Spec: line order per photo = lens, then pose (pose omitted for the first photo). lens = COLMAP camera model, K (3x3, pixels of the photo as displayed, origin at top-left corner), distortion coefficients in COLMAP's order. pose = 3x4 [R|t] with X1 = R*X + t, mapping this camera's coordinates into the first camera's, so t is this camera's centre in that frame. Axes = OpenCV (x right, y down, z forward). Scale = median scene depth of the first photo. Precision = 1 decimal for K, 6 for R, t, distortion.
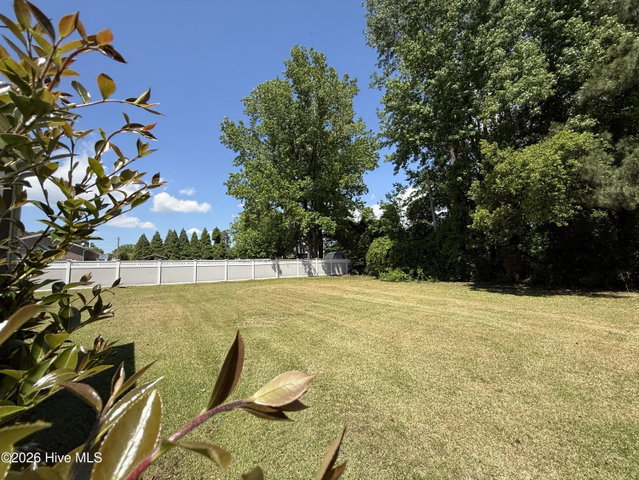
lens RADIAL K [[255.1, 0, 317.8], [0, 255.1, 238.8], [0, 0, 1]] dist [0.000754, 0.000572]
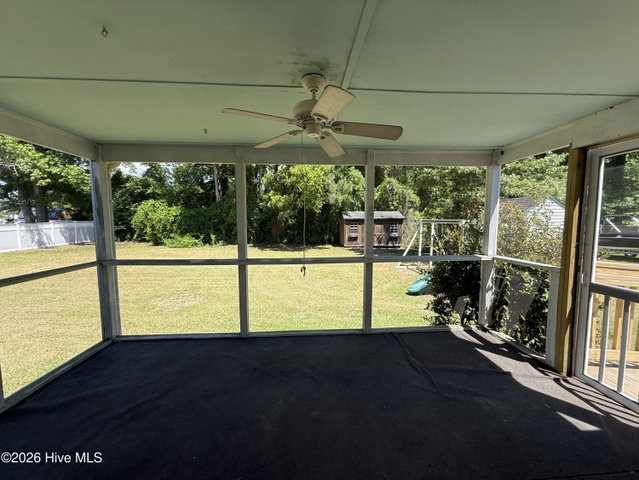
lens RADIAL K [[255.1, 0, 317.8], [0, 255.1, 238.8], [0, 0, 1]] dist [0.000754, 0.000572]
pose [[0.536378, -0.044731, 0.842792, -0.245021], [-0.092539, 0.989457, 0.111410, -0.027768], [-0.838889, -0.137749, 0.526583, 0.005820]]
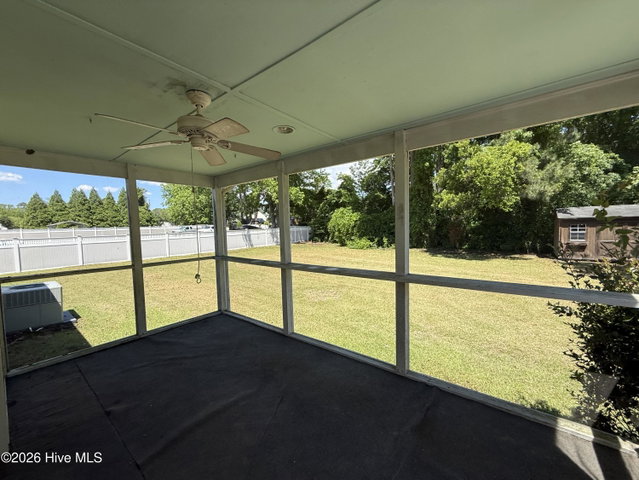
lens RADIAL K [[254.9, 0, 317.3], [0, 254.9, 241.3], [0, 0, 1]] dist [-0.001030, -0.000087]
pose [[0.962462, -0.021067, 0.270599, -0.178038], [-0.021498, 0.987934, 0.153376, -0.033494], [-0.270565, -0.153436, 0.950396, -0.031627]]
